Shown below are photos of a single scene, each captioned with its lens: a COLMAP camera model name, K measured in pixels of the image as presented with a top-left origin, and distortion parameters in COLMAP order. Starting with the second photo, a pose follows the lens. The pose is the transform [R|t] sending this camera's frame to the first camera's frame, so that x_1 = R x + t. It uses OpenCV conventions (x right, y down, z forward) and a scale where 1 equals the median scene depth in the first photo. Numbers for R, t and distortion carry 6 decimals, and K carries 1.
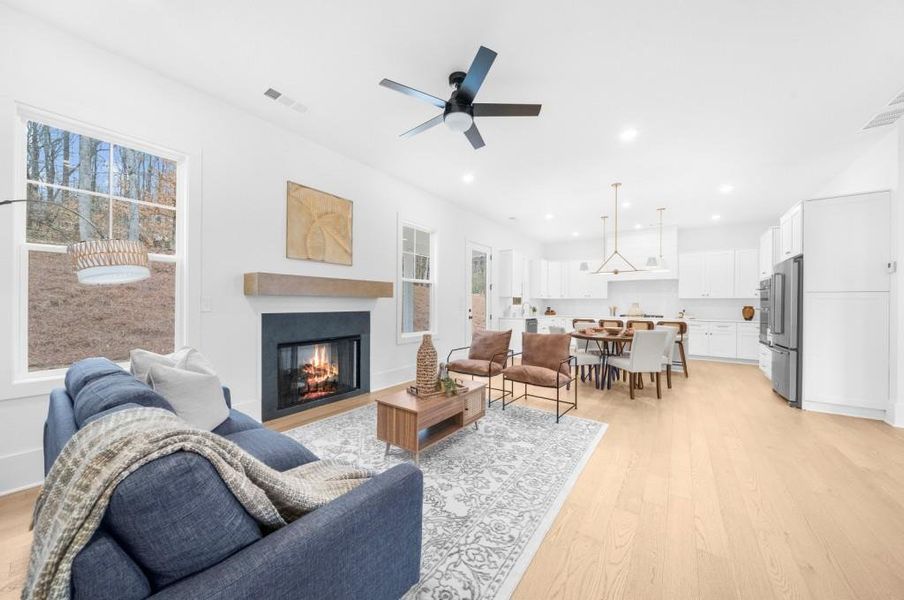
lens RADIAL K [[313.3, 0, 447.8], [0, 313.3, 303.7], [0, 0, 1]] dist [-0.004966, -0.000081]
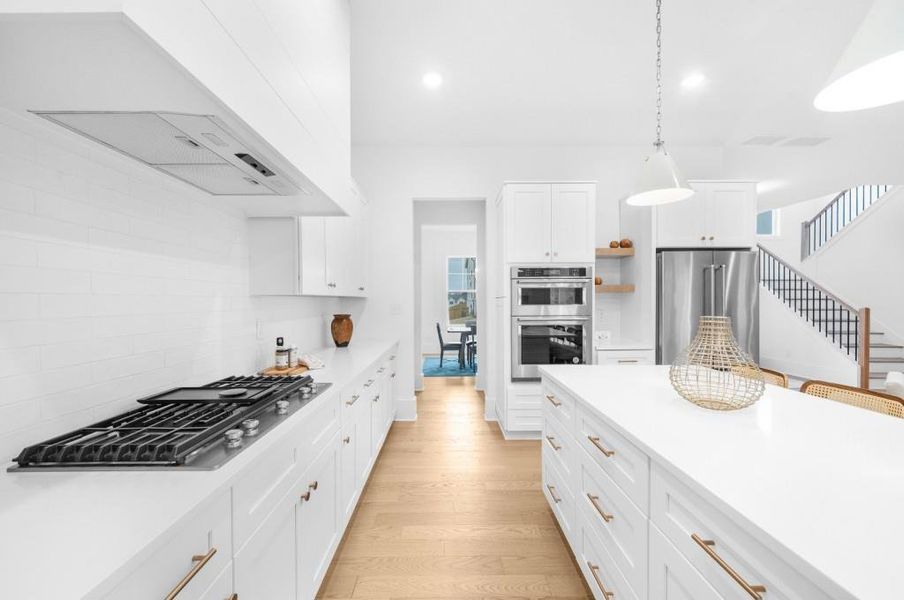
lens RADIAL K [[353.2, 0, 449.3], [0, 353.2, 303.3], [0, 0, 1]] dist [-0.000458, -0.000076]
pose [[-0.605743, -0.012134, 0.795568, 0.767371], [-0.002200, 0.999905, 0.013576, -0.023068], [-0.795657, 0.006473, -0.605712, 1.877498]]
